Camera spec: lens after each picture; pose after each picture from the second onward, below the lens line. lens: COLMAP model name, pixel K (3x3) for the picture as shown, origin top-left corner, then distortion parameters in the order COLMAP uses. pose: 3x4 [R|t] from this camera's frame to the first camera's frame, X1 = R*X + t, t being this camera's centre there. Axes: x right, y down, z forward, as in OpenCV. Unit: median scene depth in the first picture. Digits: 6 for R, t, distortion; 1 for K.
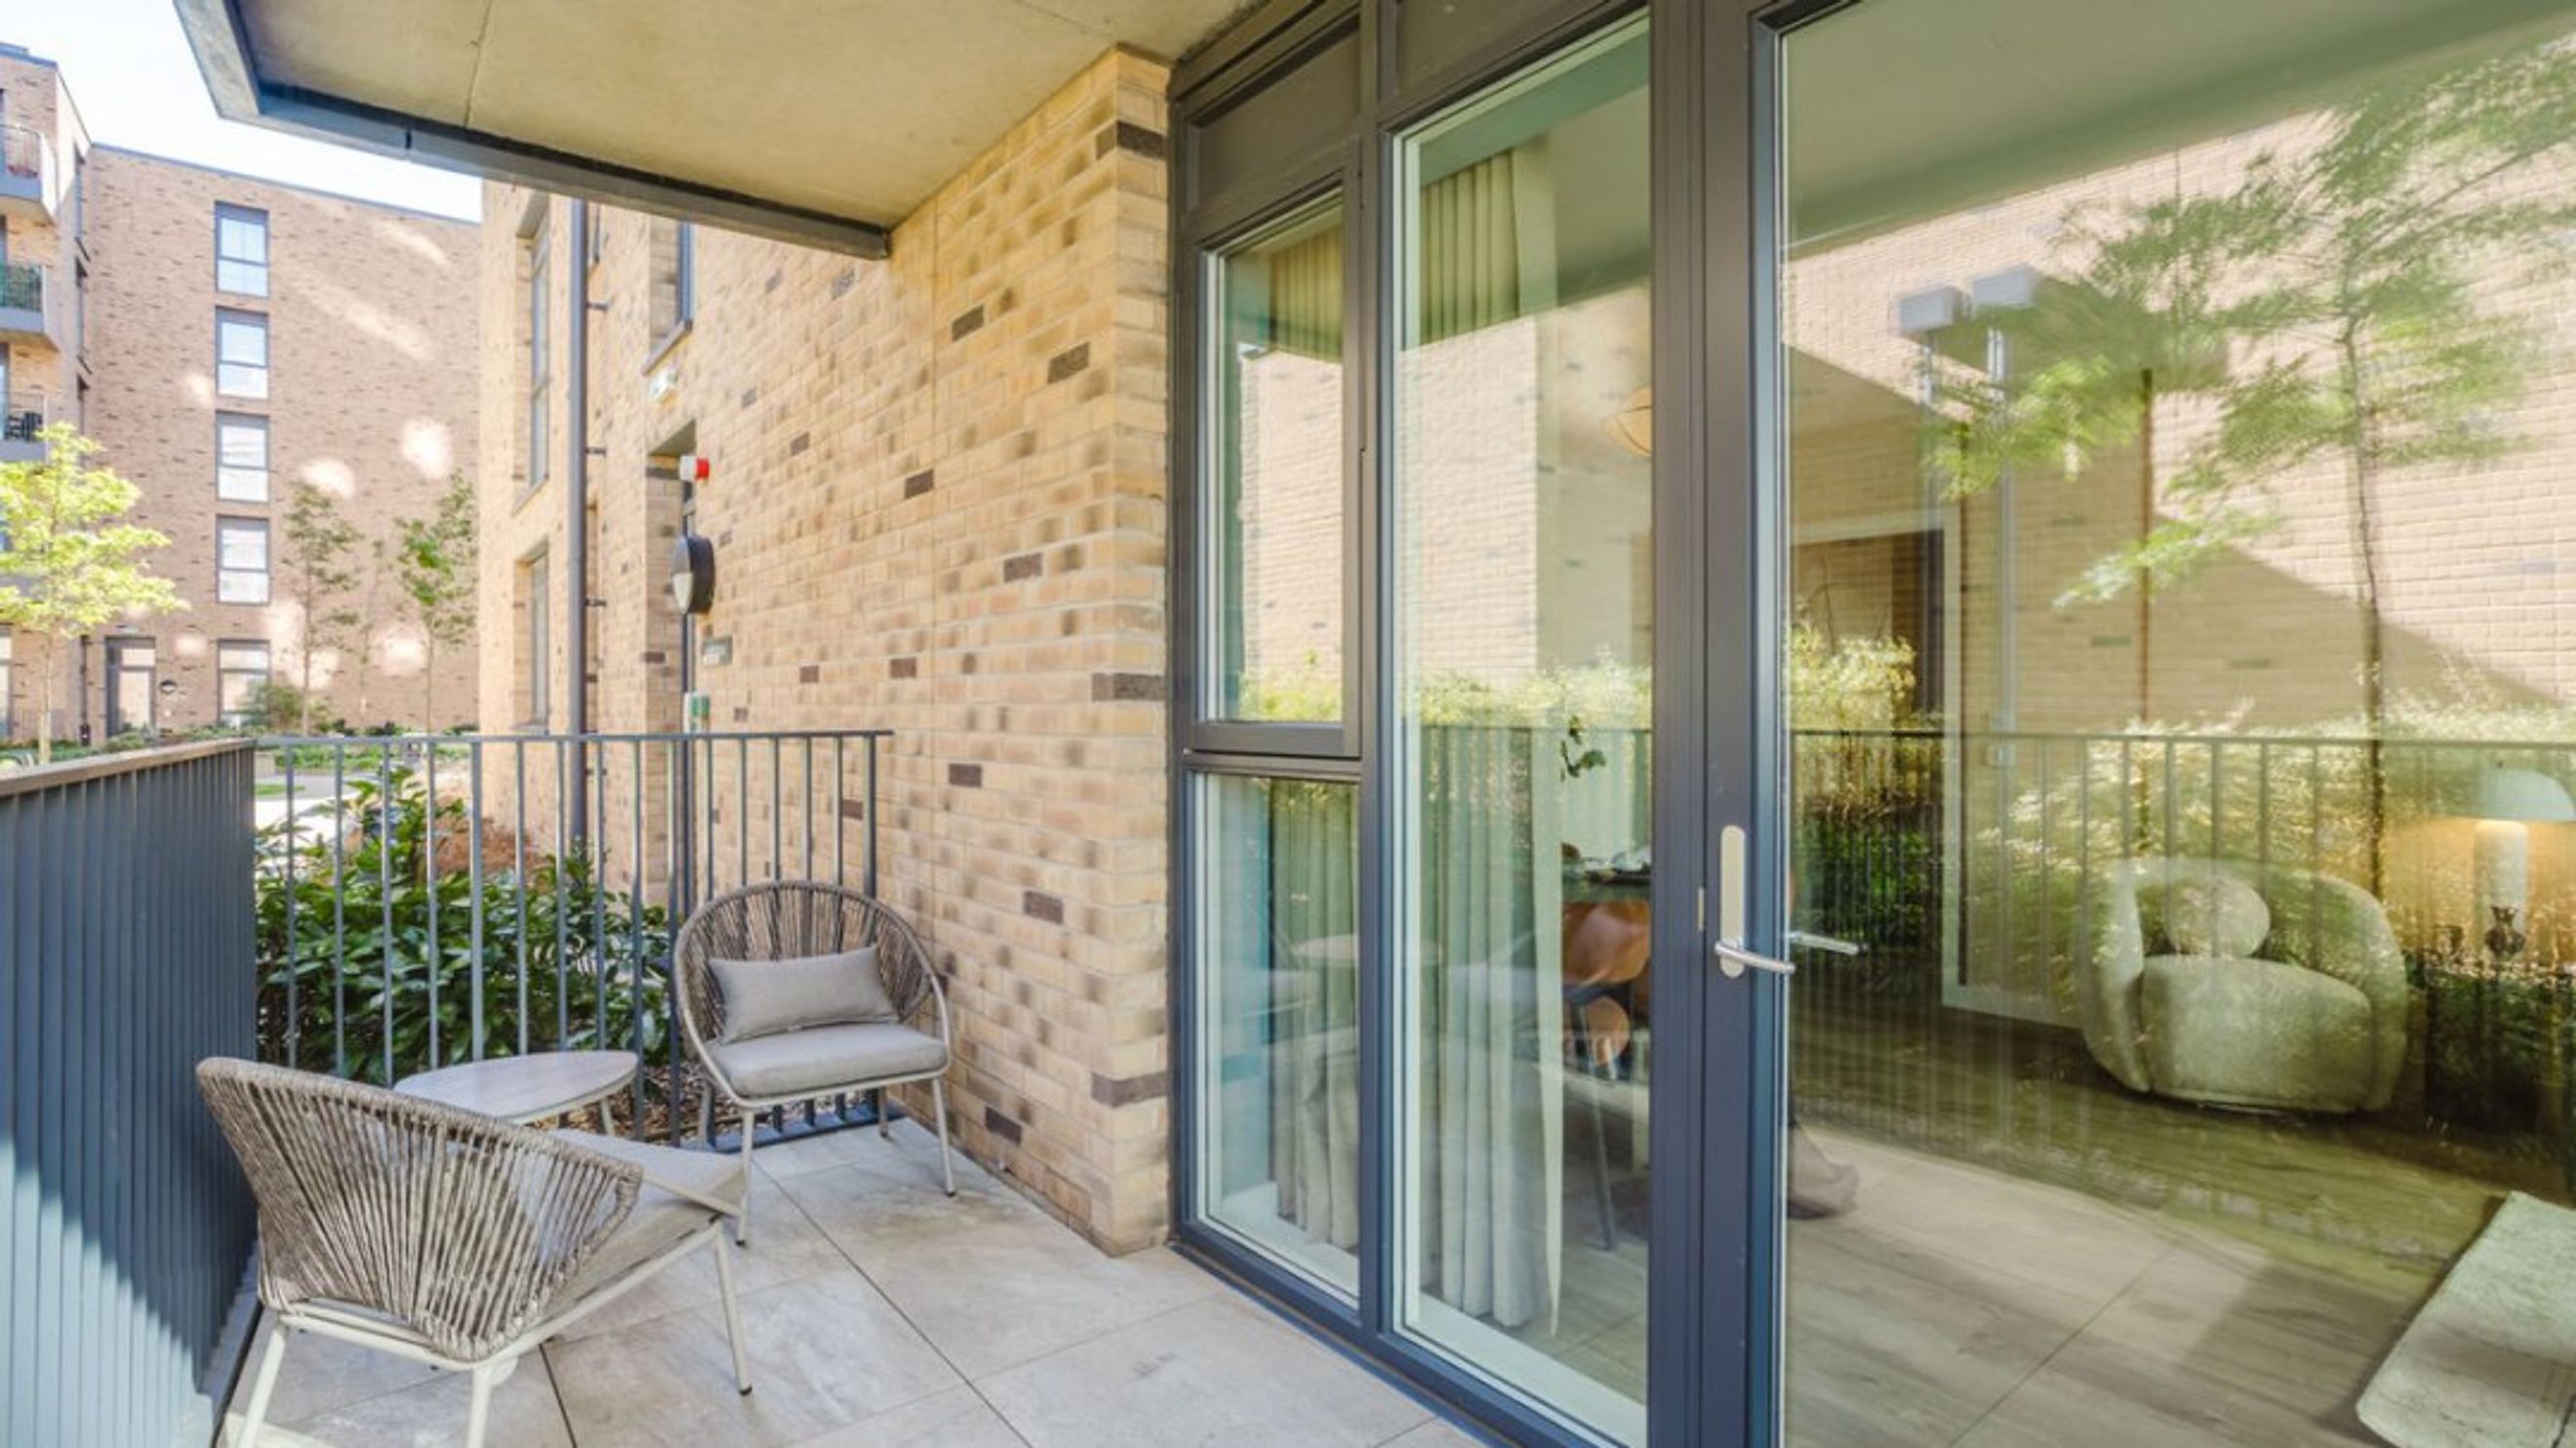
lens RADIAL K [[1244.4, 0, 1267.8], [0, 1244.4, 715.2], [0, 0, 1]] dist [-0.017809, 0.005697]
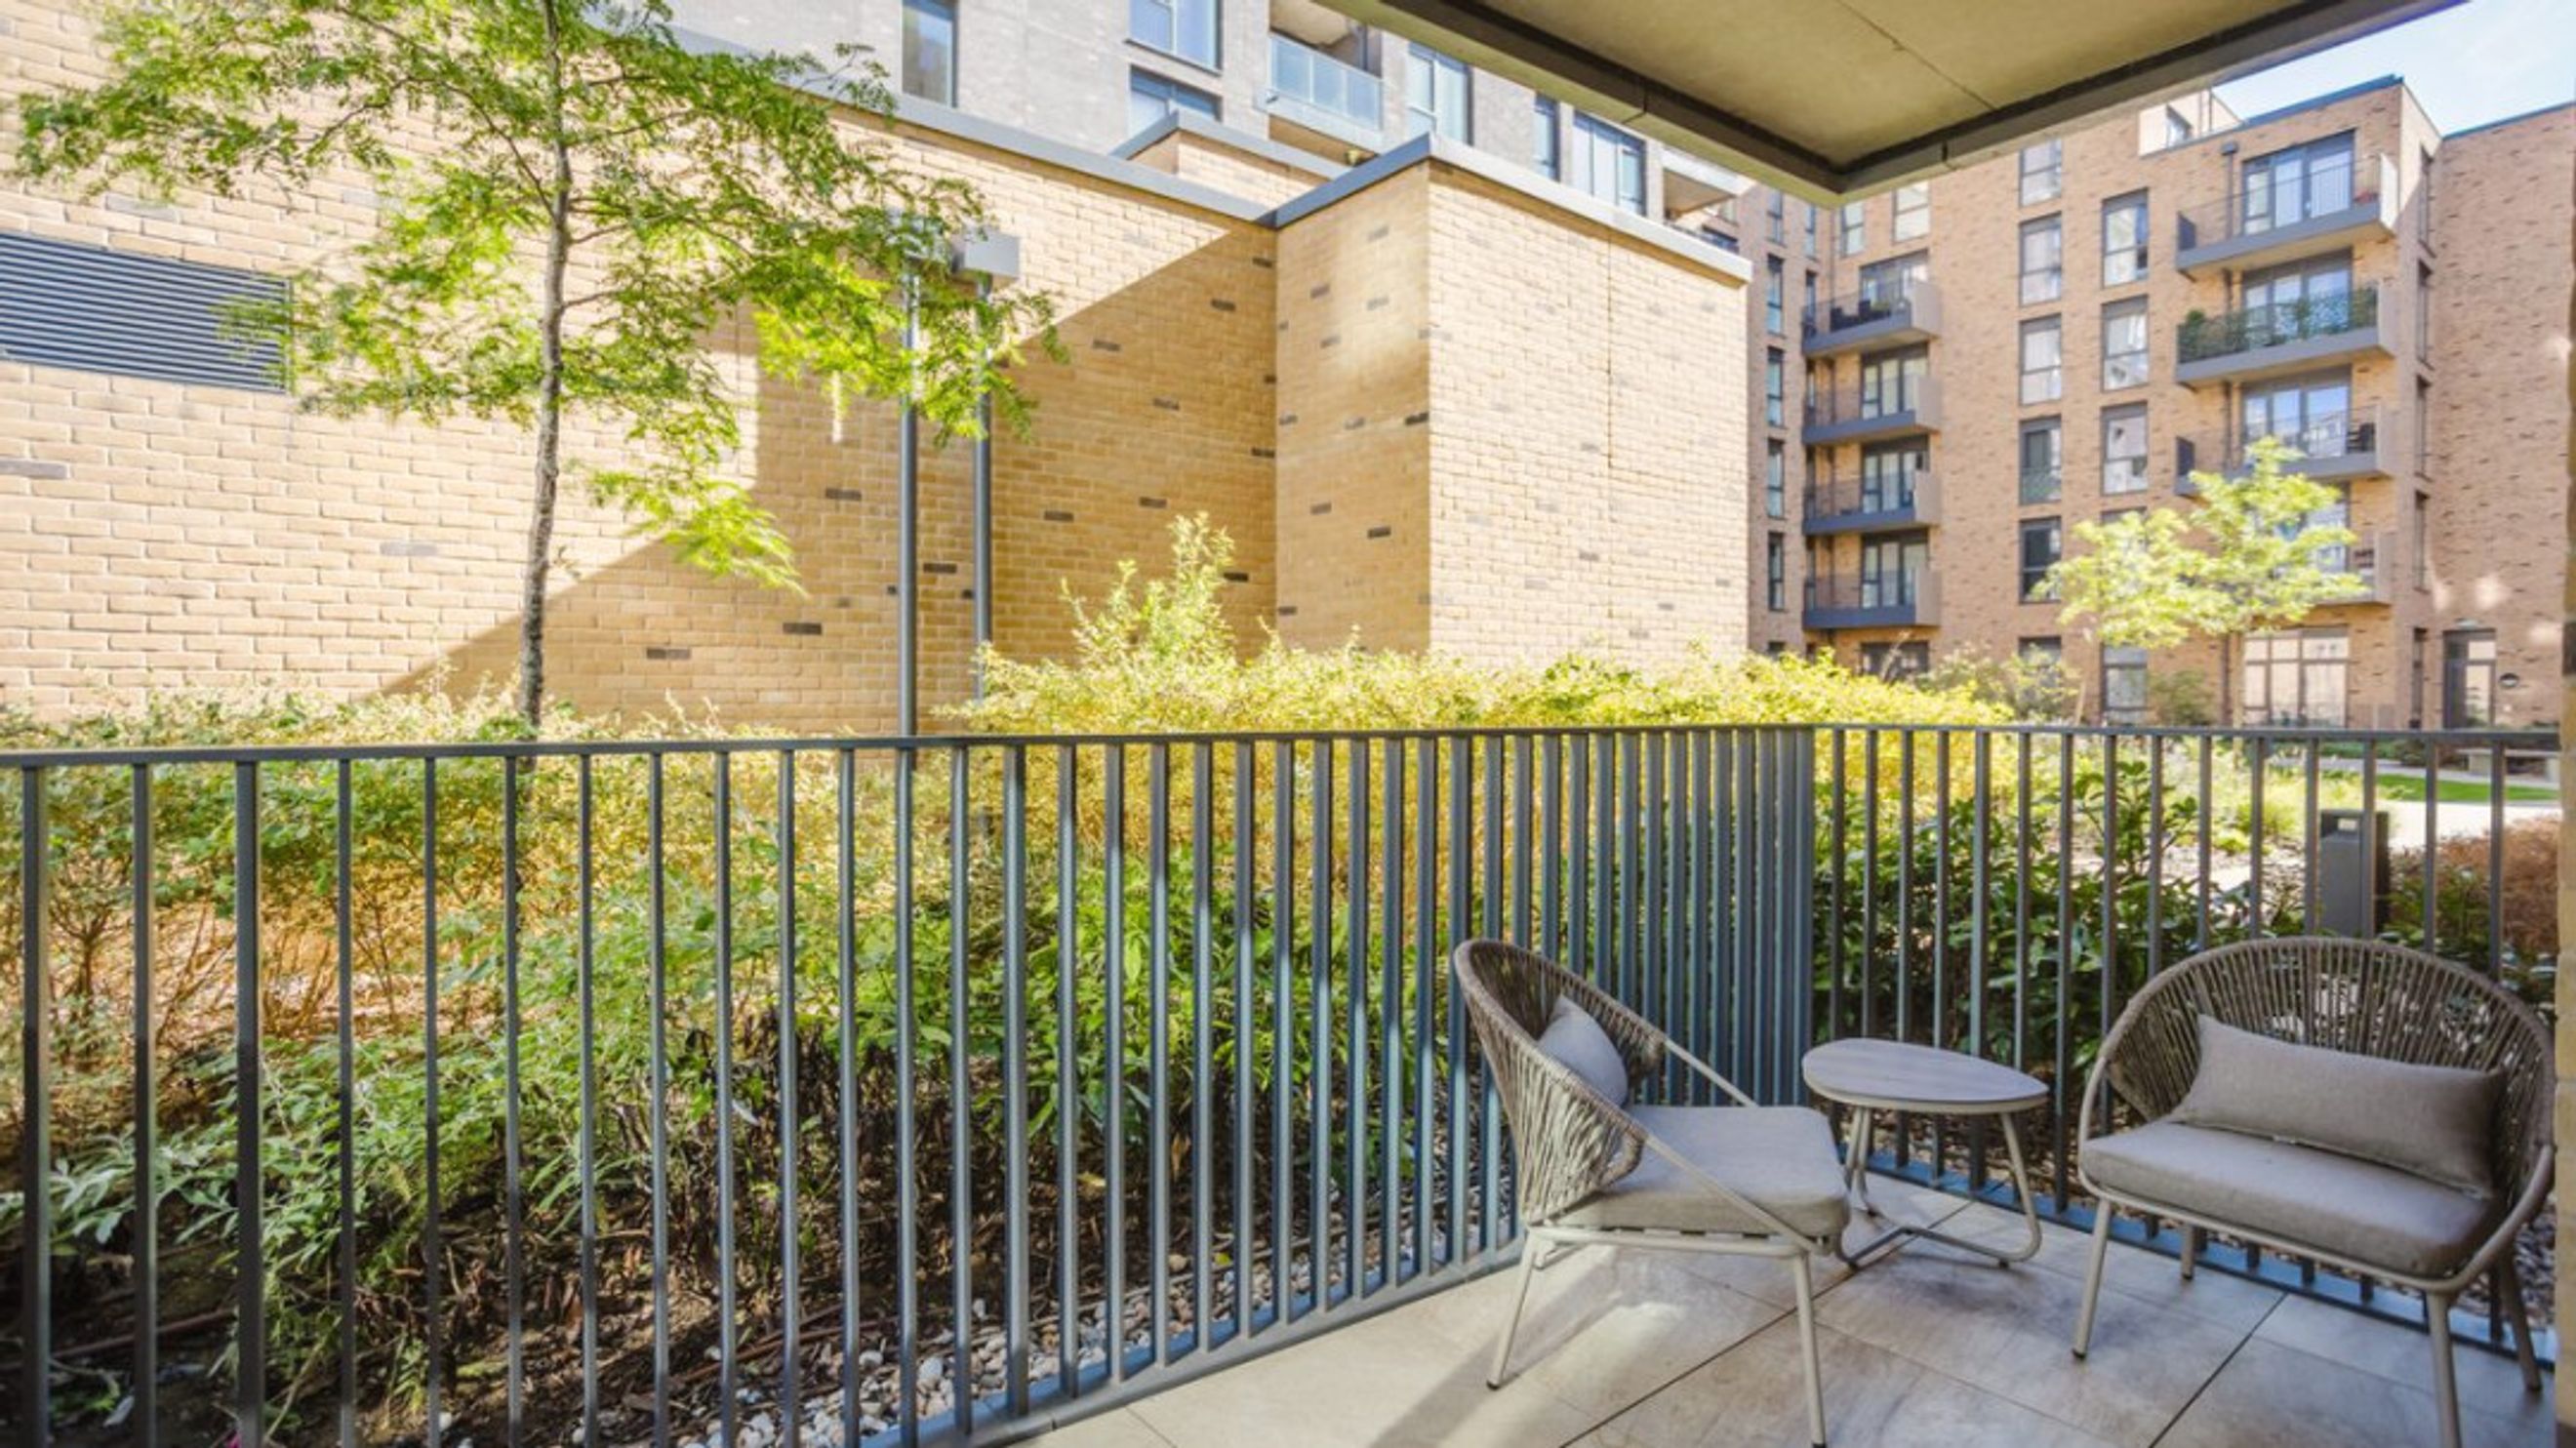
lens RADIAL K [[1244.4, 0, 1283.5], [0, 1244.4, 714.9], [0, 0, 1]] dist [-0.017809, 0.005697]
pose [[0.007095, 0.006649, -0.999953, 0.043813], [-0.003326, 0.999973, 0.006626, 0.000412], [0.999969, 0.003279, 0.007117, 0.055403]]
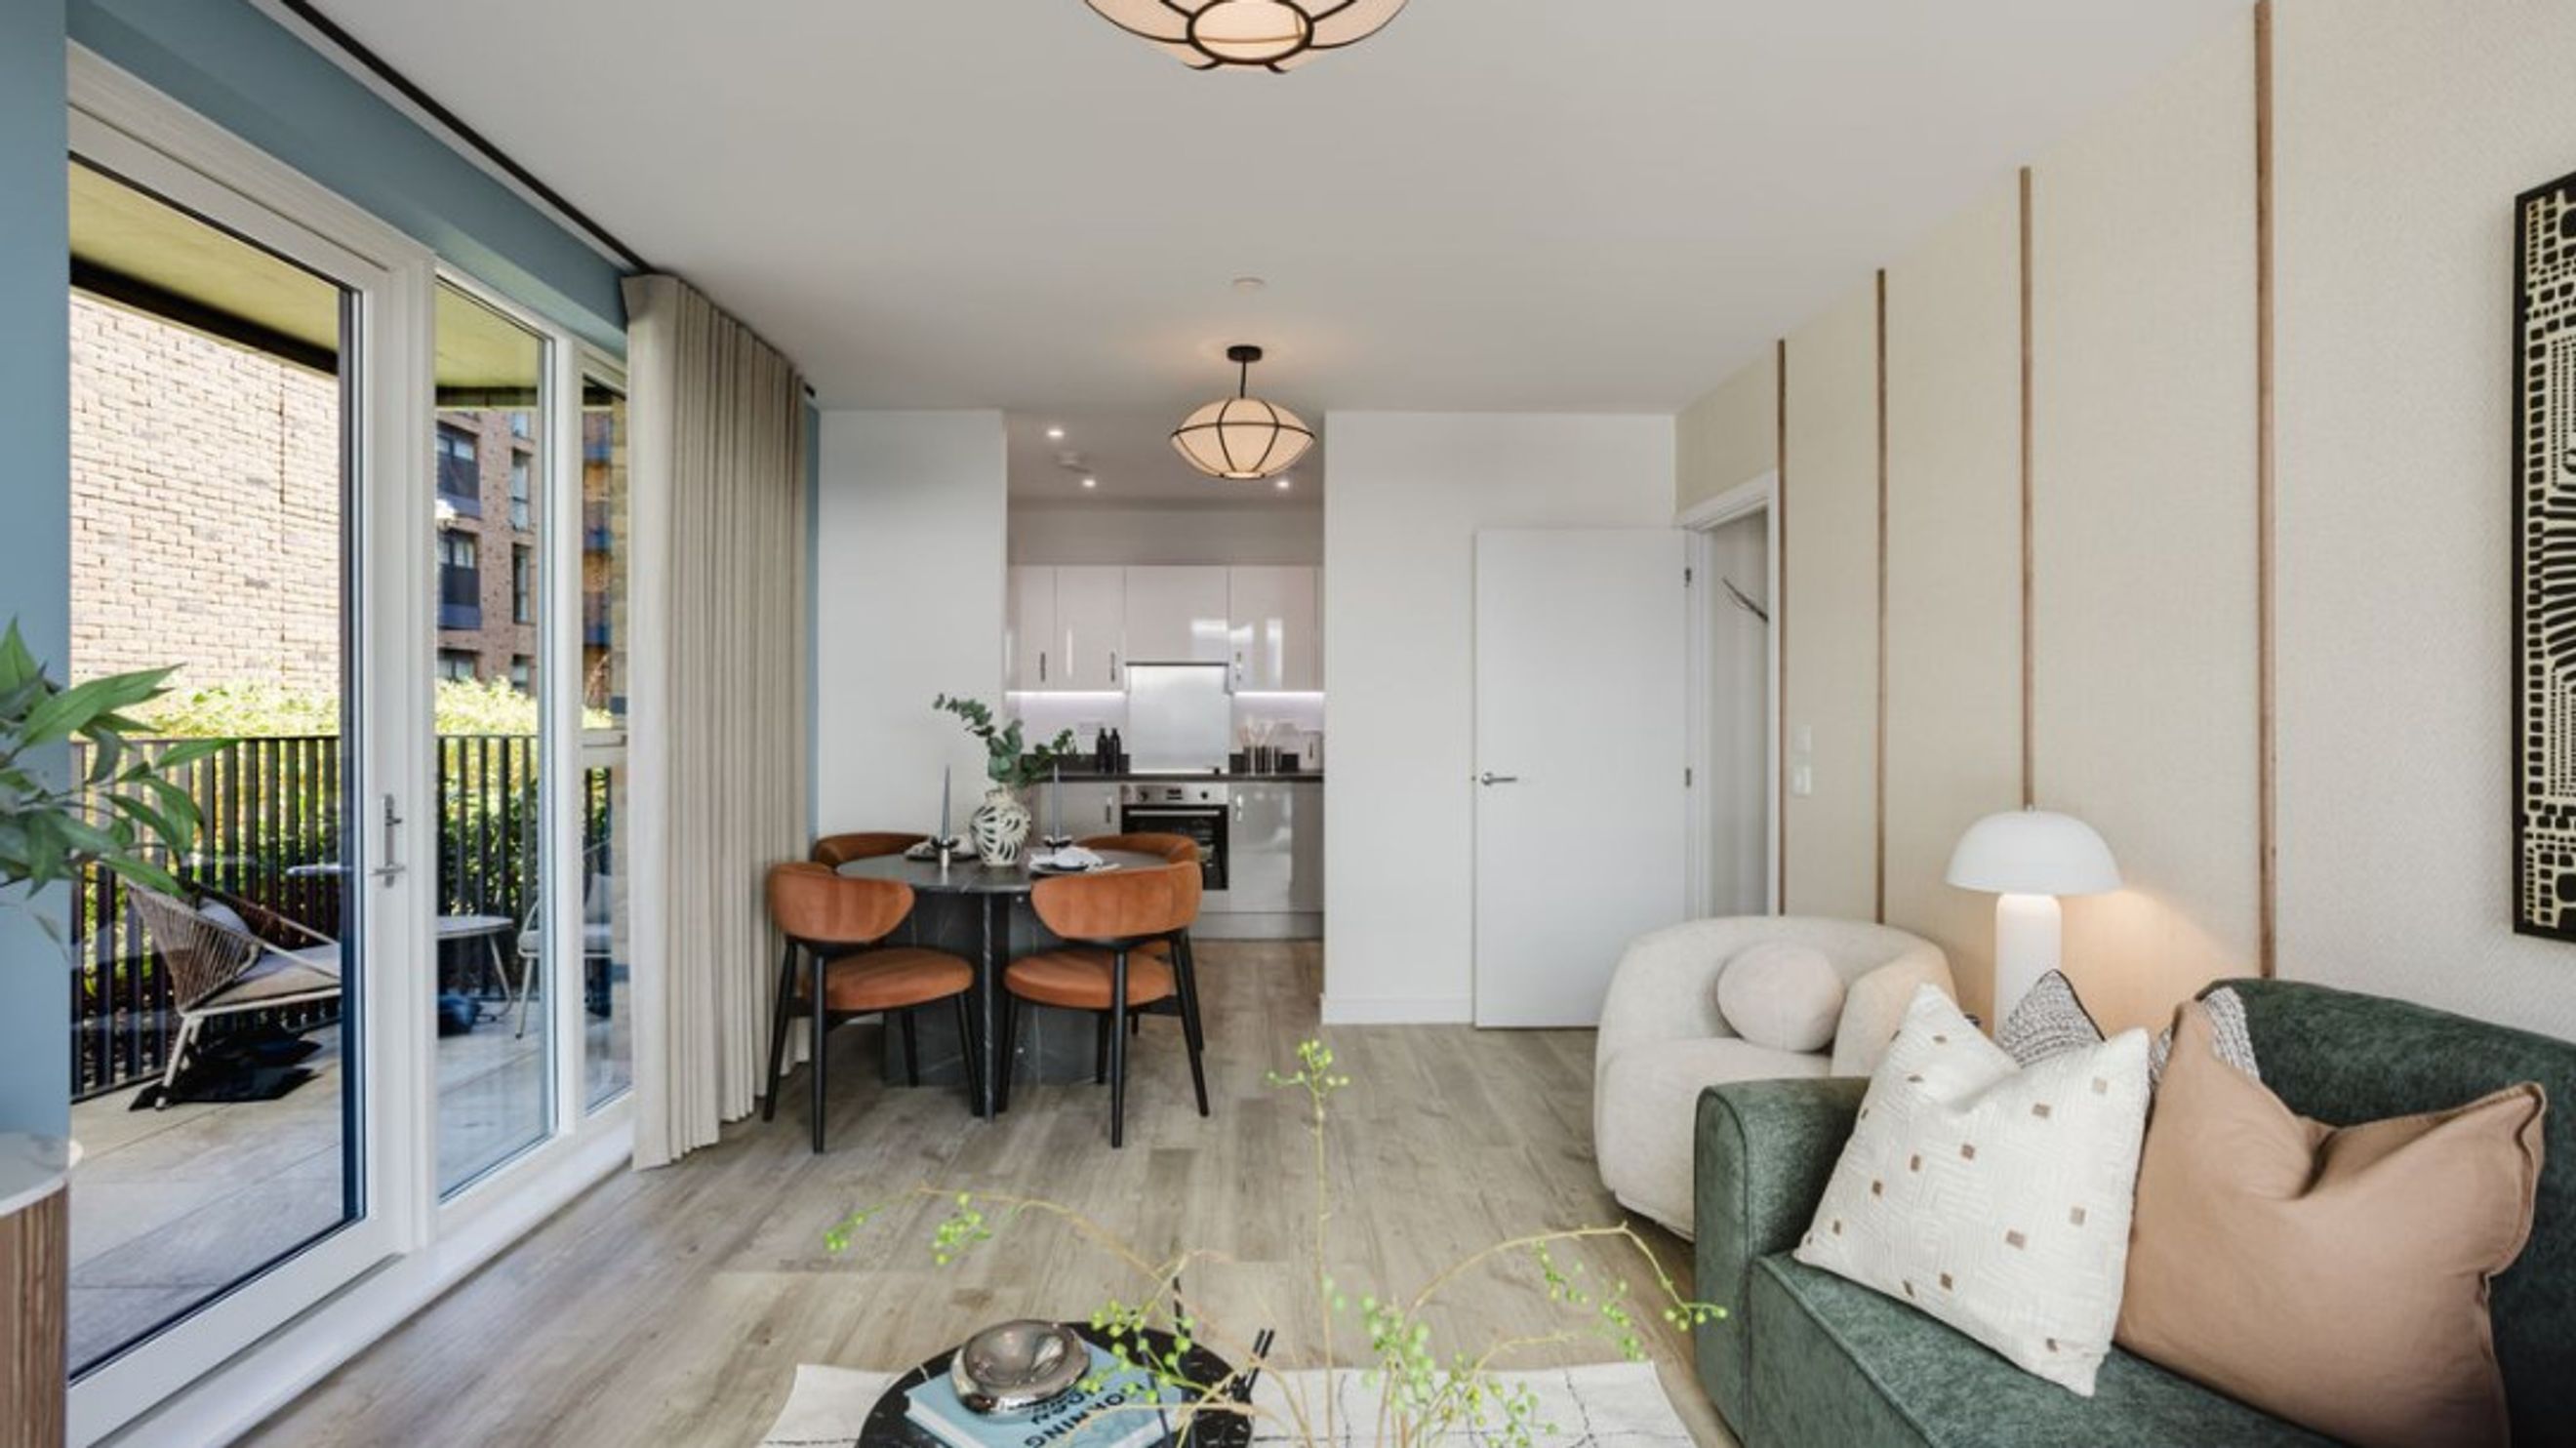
lens RADIAL K [[1244.4, 0, 1262.5], [0, 1244.4, 717.5], [0, 0, 1]] dist [-0.017809, 0.005697]
pose [[0.792485, -0.005849, -0.609863, 0.160897], [0.001971, 0.999973, -0.007030, 0.001405], [0.609888, 0.004369, 0.792476, 0.034335]]
